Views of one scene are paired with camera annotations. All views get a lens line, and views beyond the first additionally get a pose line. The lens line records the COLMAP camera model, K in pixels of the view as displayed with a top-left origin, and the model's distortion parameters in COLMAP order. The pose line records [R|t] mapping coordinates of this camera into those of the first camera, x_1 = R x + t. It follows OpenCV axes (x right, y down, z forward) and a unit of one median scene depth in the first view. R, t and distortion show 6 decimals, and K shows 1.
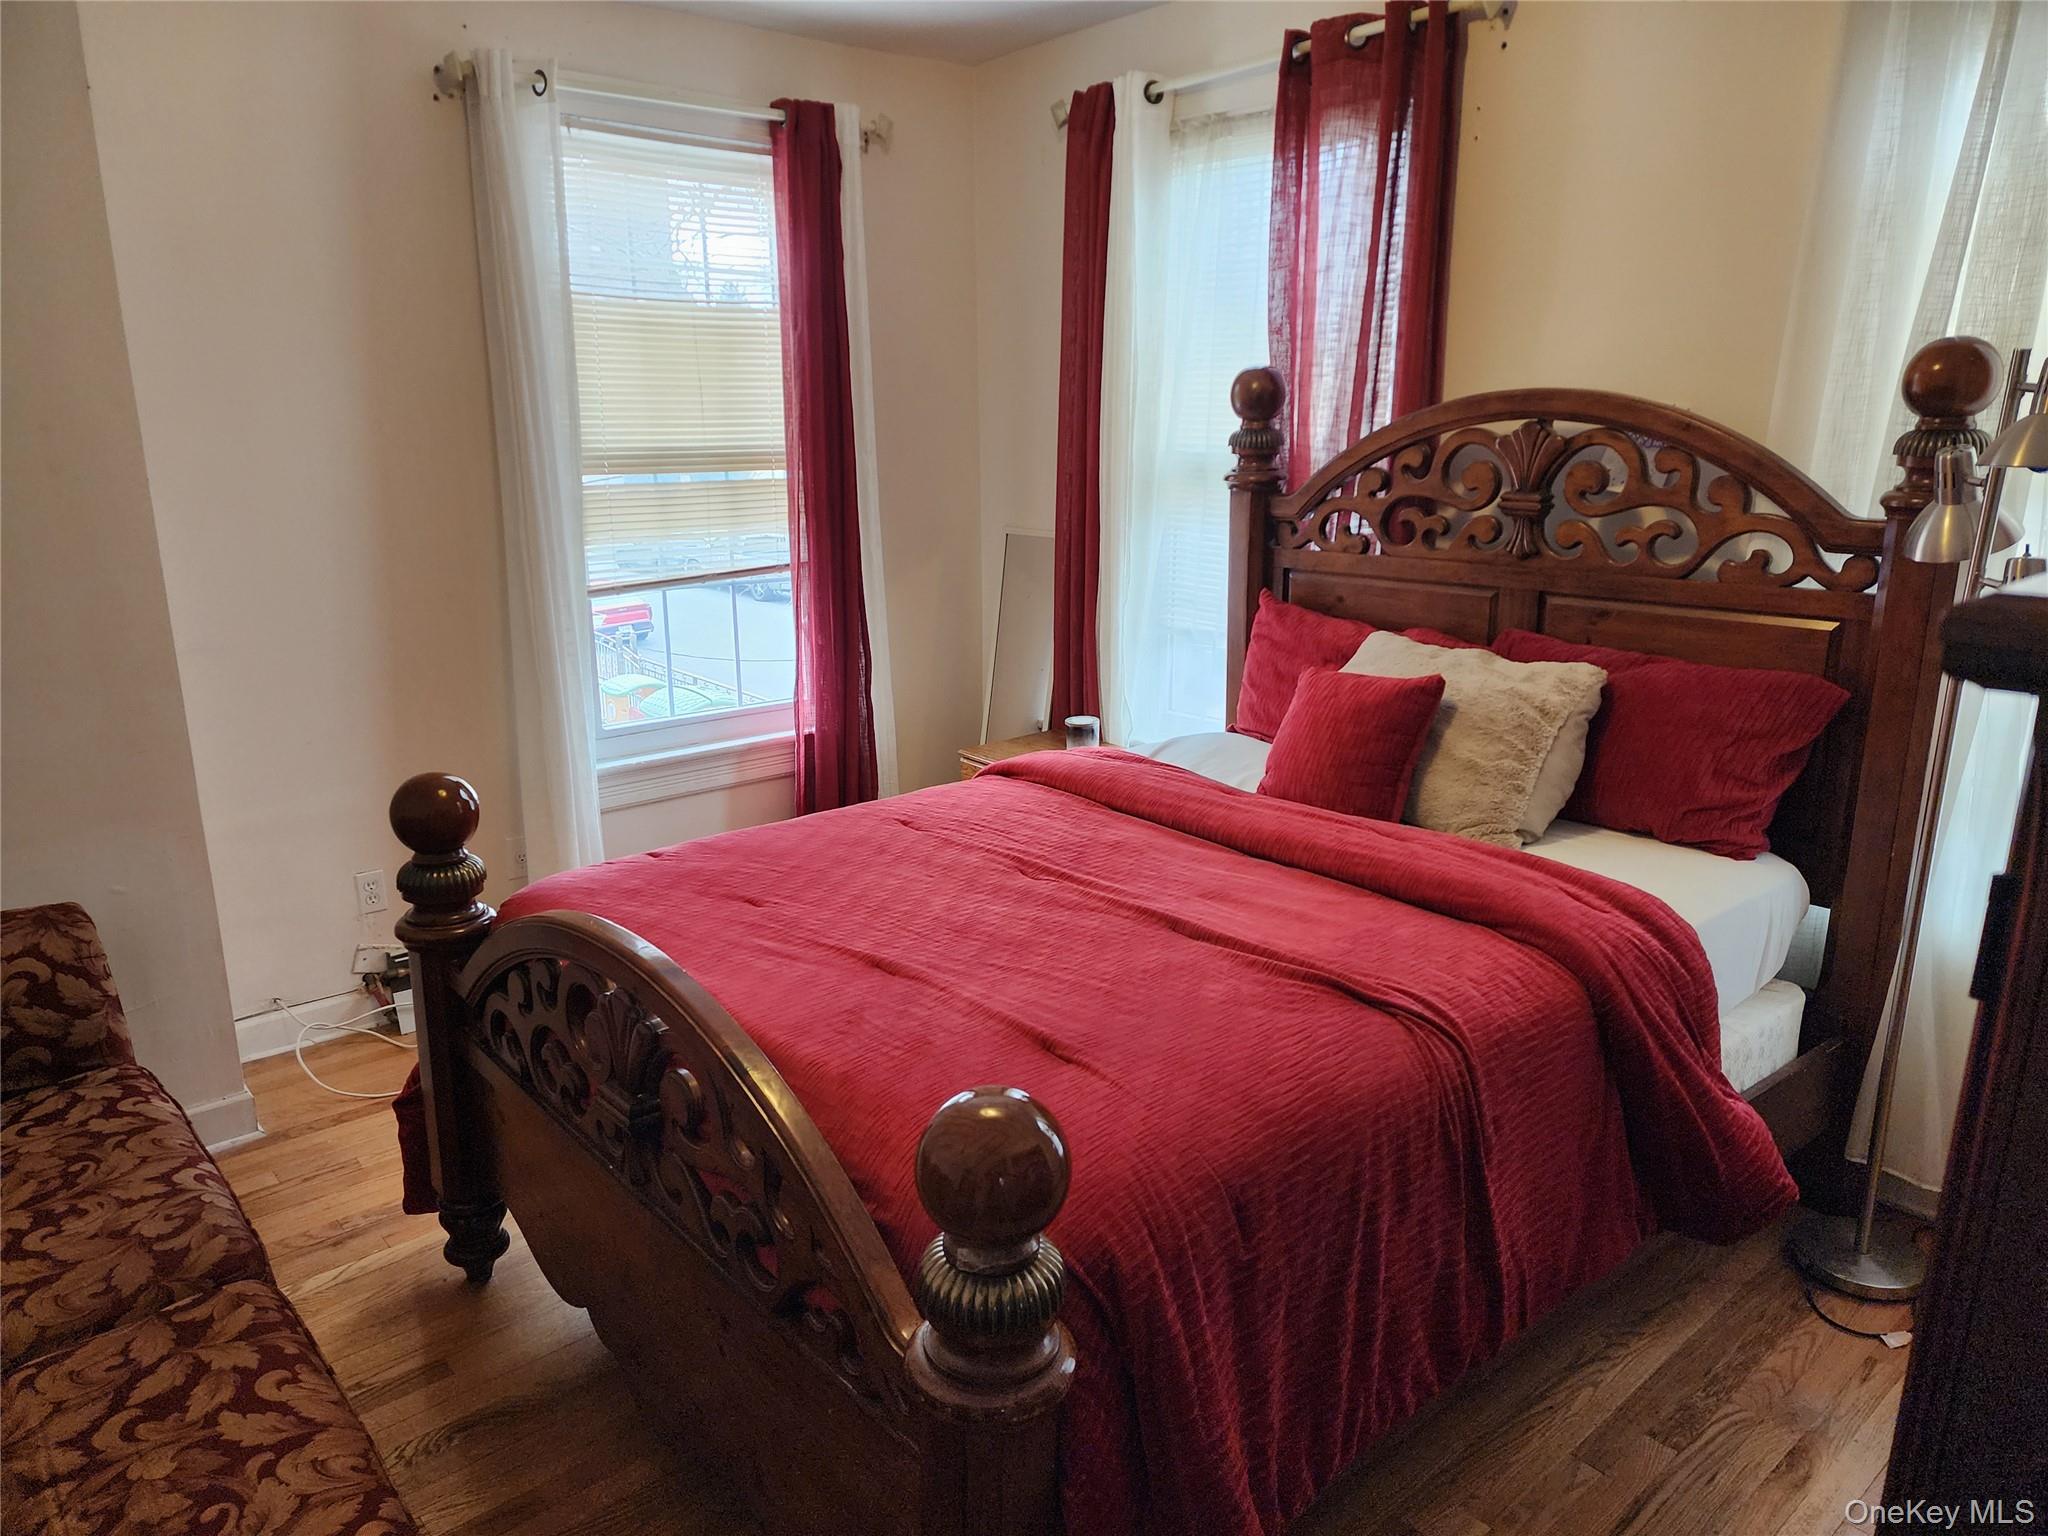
lens RADIAL K [[1371.0, 0, 1024.0], [0, 1371.0, 803.4], [0, 0, 1]] dist [0.095137, -0.094863]
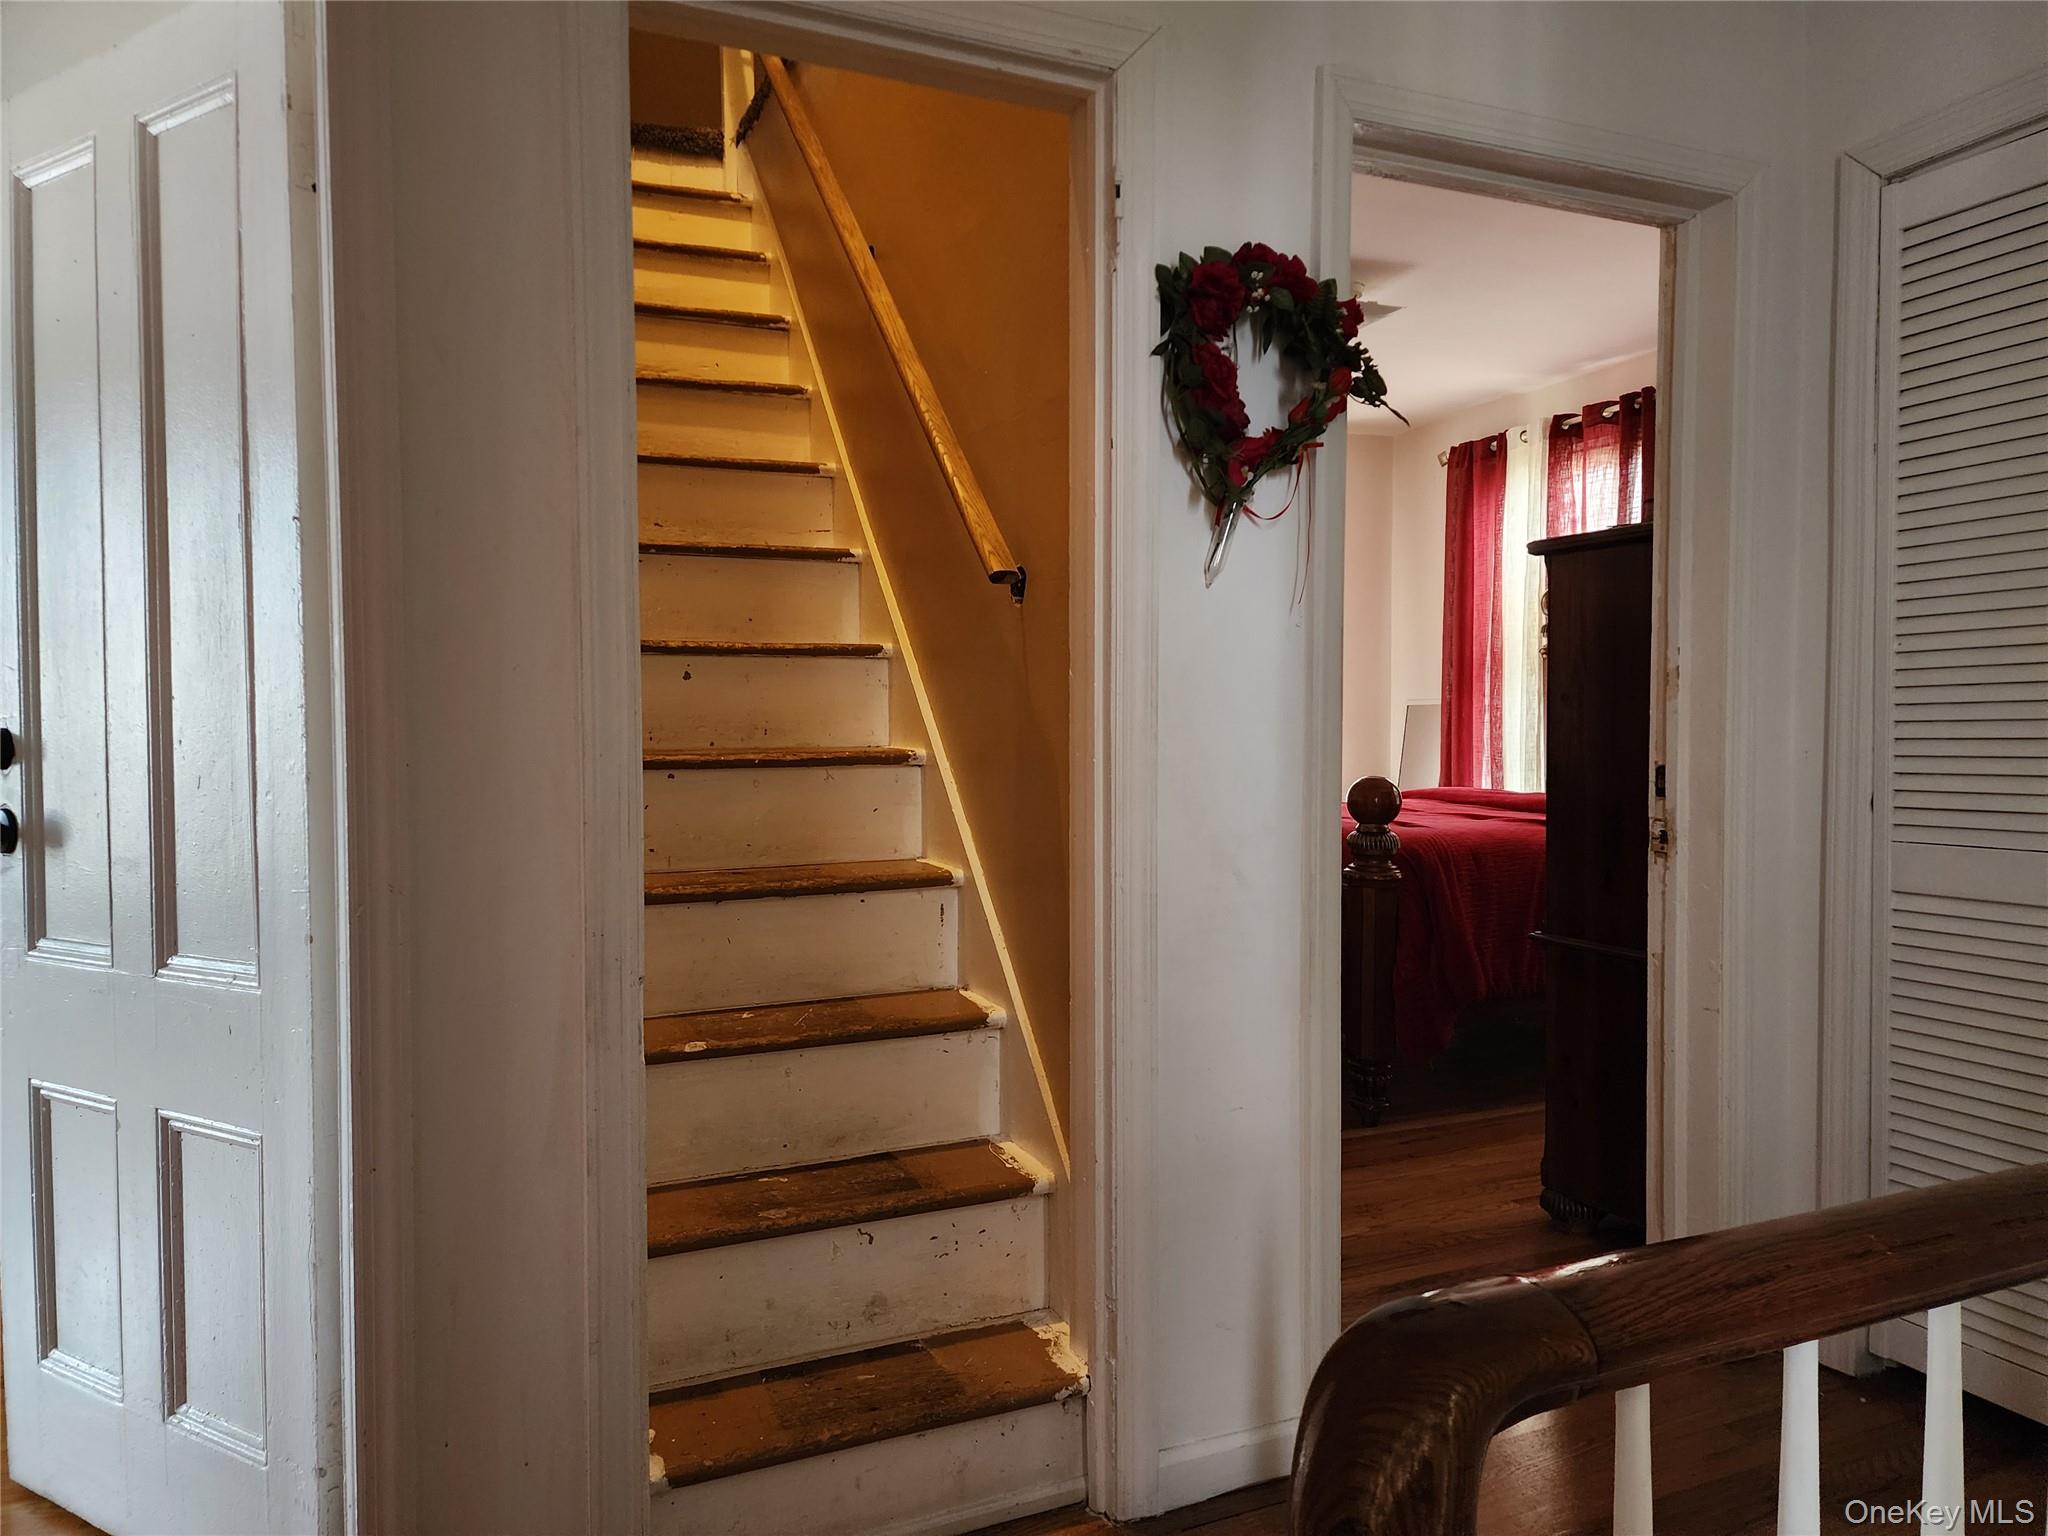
lens RADIAL K [[1371.0, 0, 1024.0], [0, 1371.0, 803.4], [0, 0, 1]] dist [0.095137, -0.094863]
pose [[0.954345, 0.019681, -0.298056, 0.066974], [-0.083833, 0.975371, -0.204019, 0.437724], [0.286700, 0.219691, 0.932491, -0.910404]]
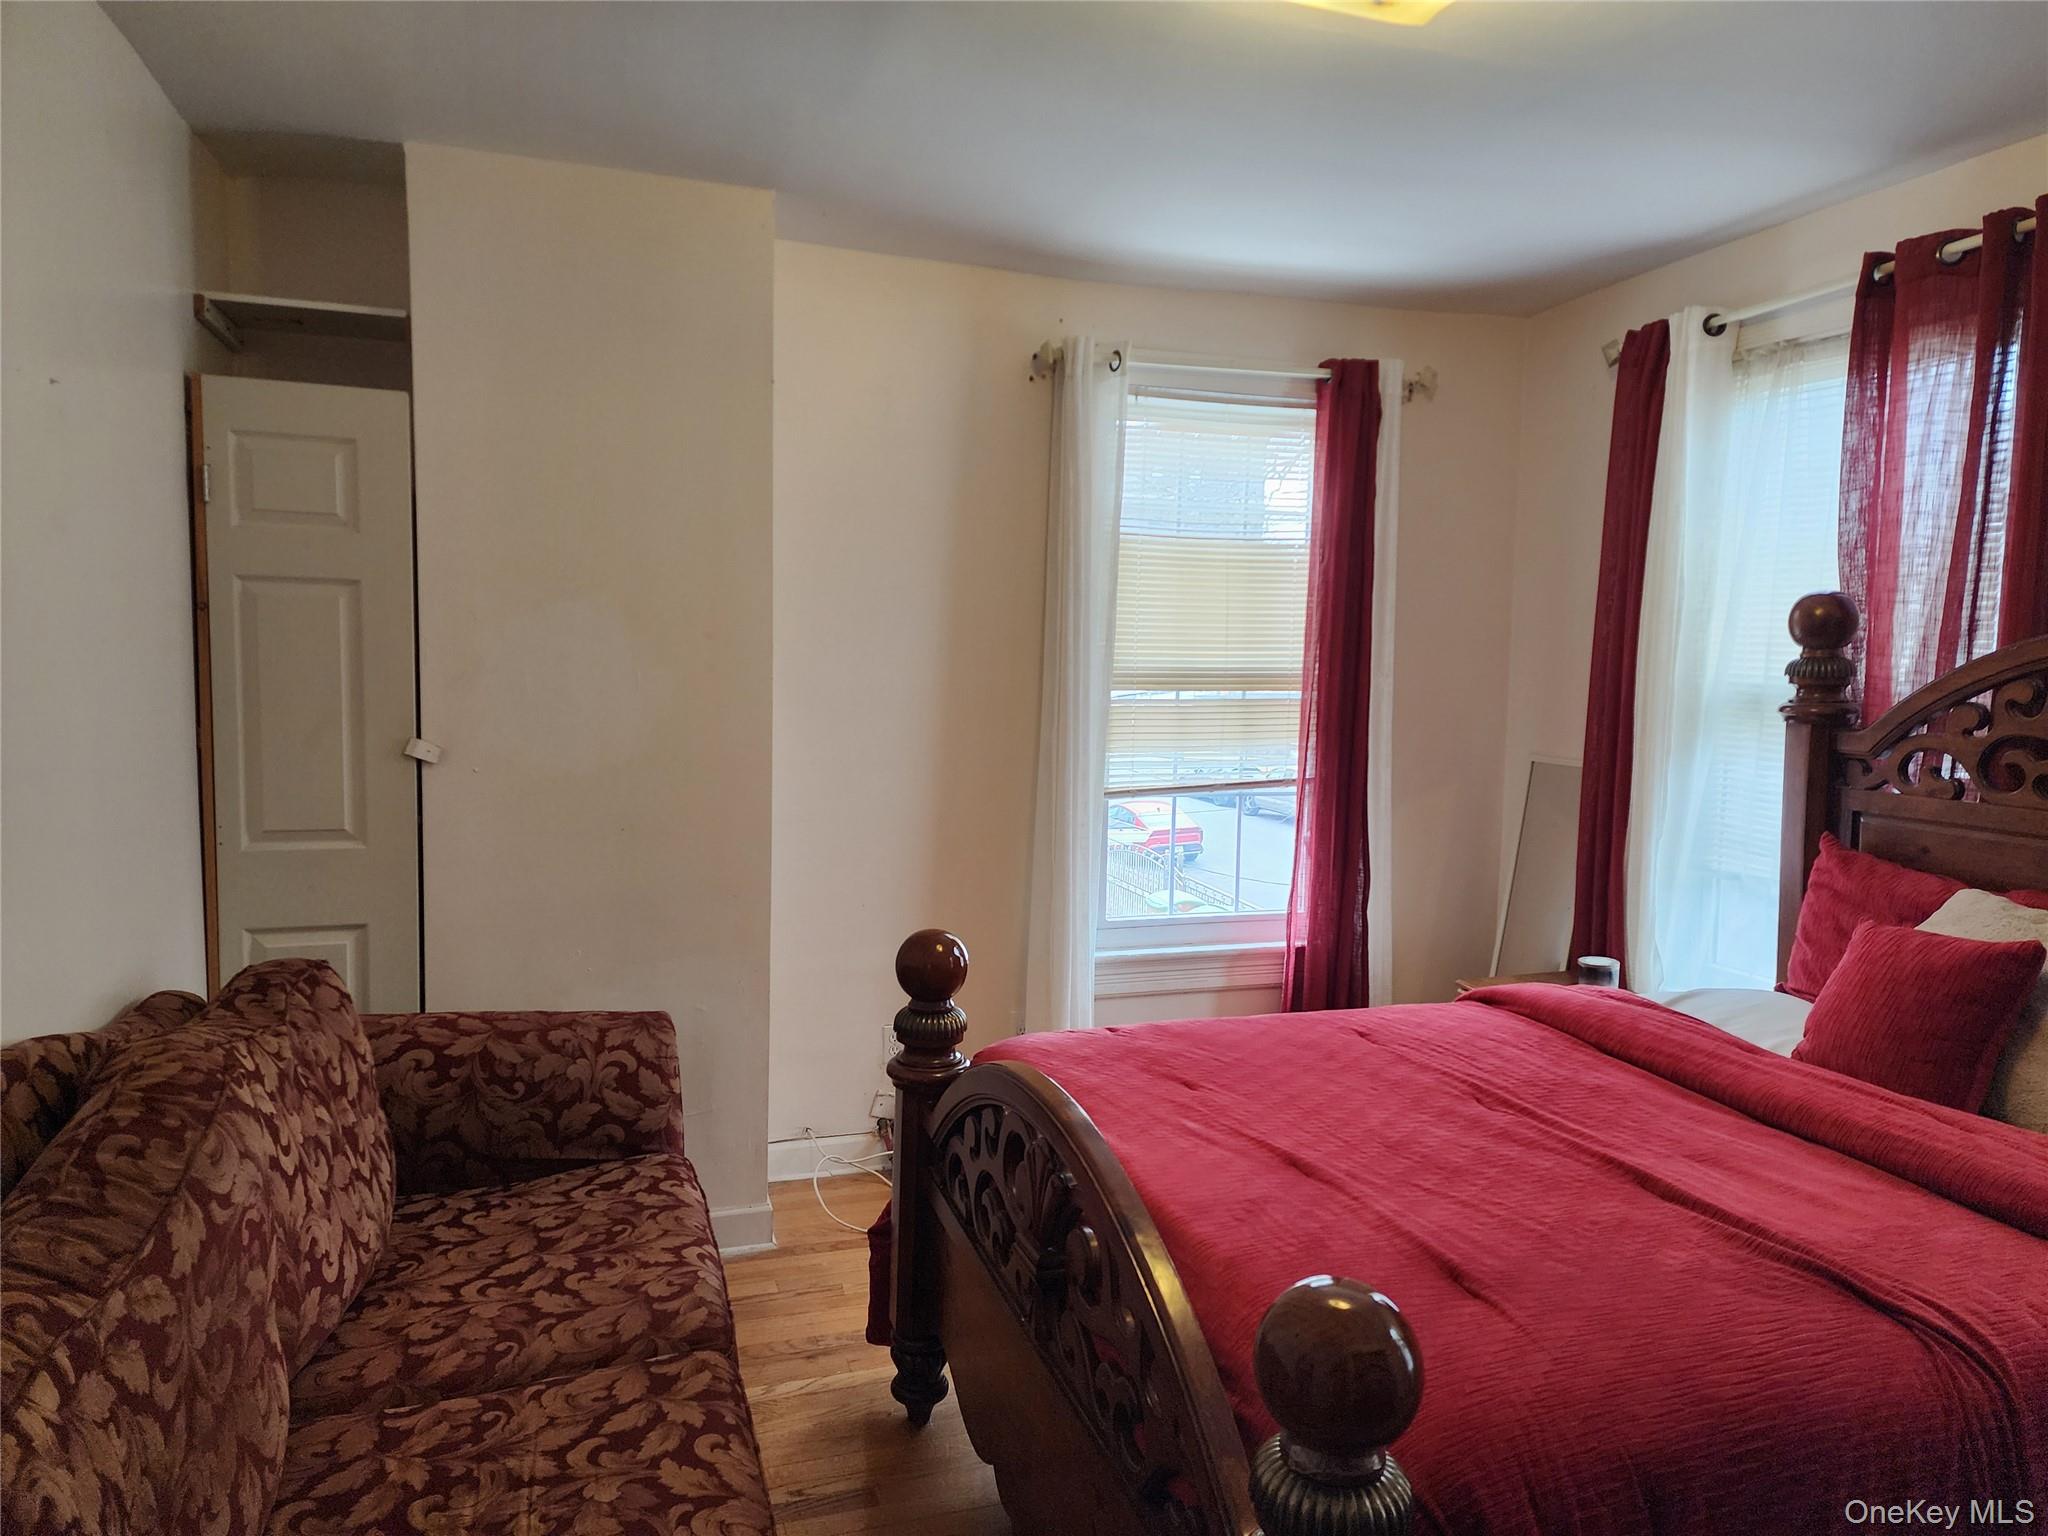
lens RADIAL K [[1371.0, 0, 1024.0], [0, 1371.0, 803.4], [0, 0, 1]] dist [0.095137, -0.094863]
pose [[0.919943, 0.062513, -0.387037, 0.060258], [-0.126641, 0.981666, -0.142456, 0.022901], [0.371036, 0.180066, 0.910993, -0.010182]]
